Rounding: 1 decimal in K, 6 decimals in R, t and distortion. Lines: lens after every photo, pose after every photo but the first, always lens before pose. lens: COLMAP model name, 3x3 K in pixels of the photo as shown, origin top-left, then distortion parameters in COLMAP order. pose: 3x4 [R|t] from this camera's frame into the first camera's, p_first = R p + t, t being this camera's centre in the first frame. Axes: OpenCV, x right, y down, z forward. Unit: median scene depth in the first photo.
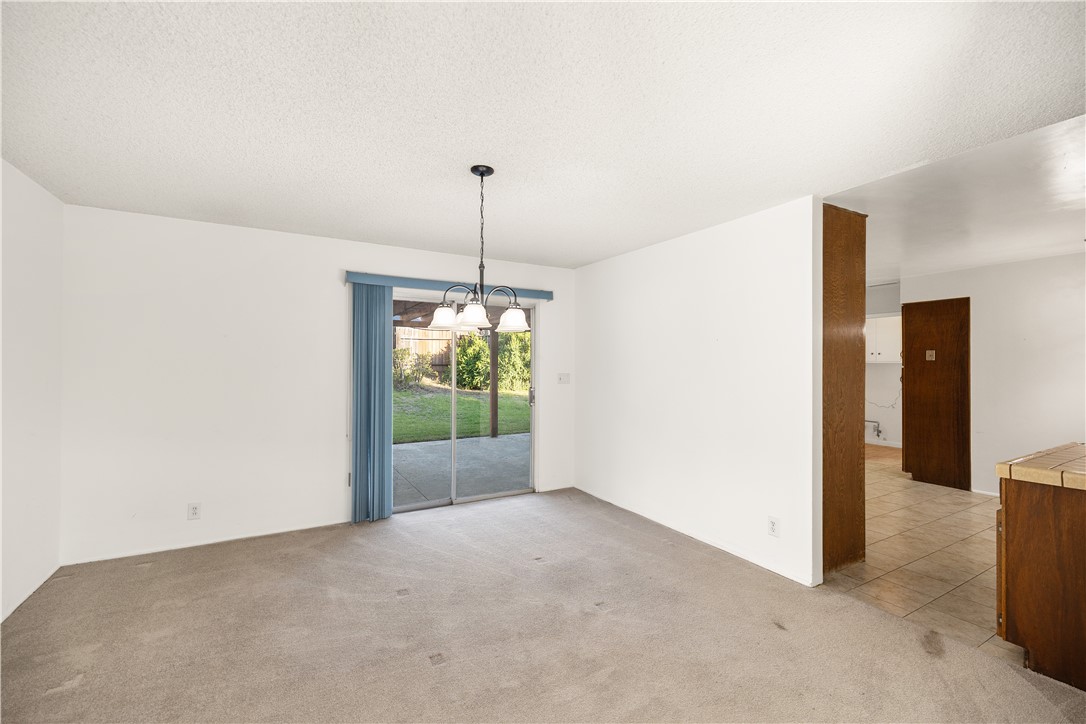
lens RADIAL K [[458.6, 0, 541.4], [0, 458.6, 359.0], [0, 0, 1]] dist [0.009986, 0.000115]
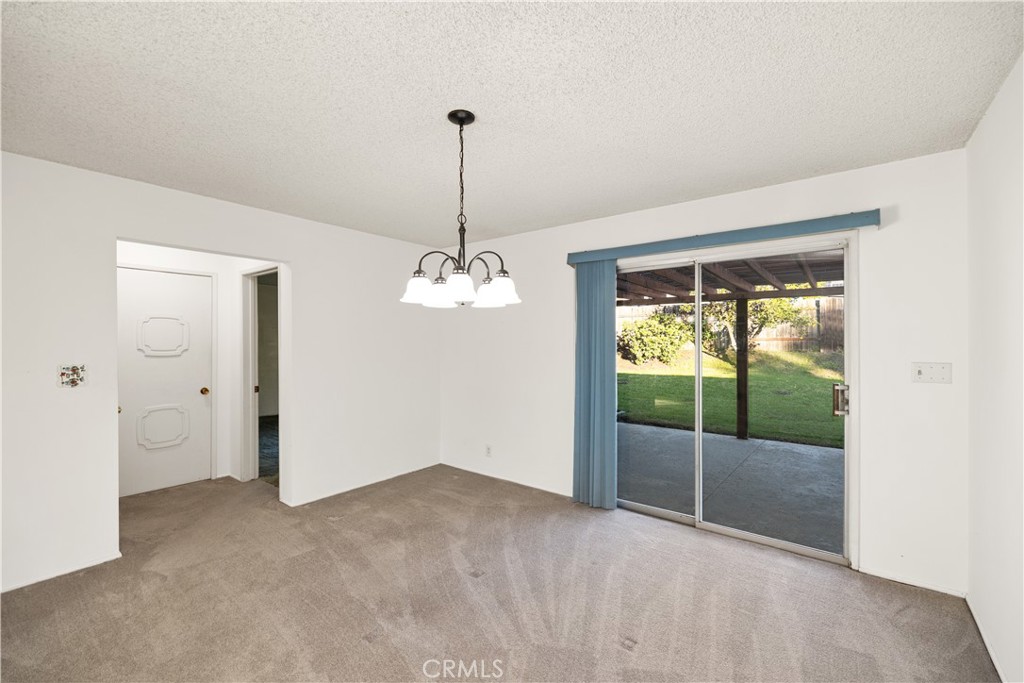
lens RADIAL K [[435.5, 0, 512.0], [0, 435.5, 341.5], [0, 0, 1]] dist [0.000045, 0.000132]
pose [[0.368132, -0.004898, -0.929760, 0.425608], [0.009525, 0.999954, -0.001497, 0.005921], [0.929725, -0.008305, 0.368162, 0.516421]]
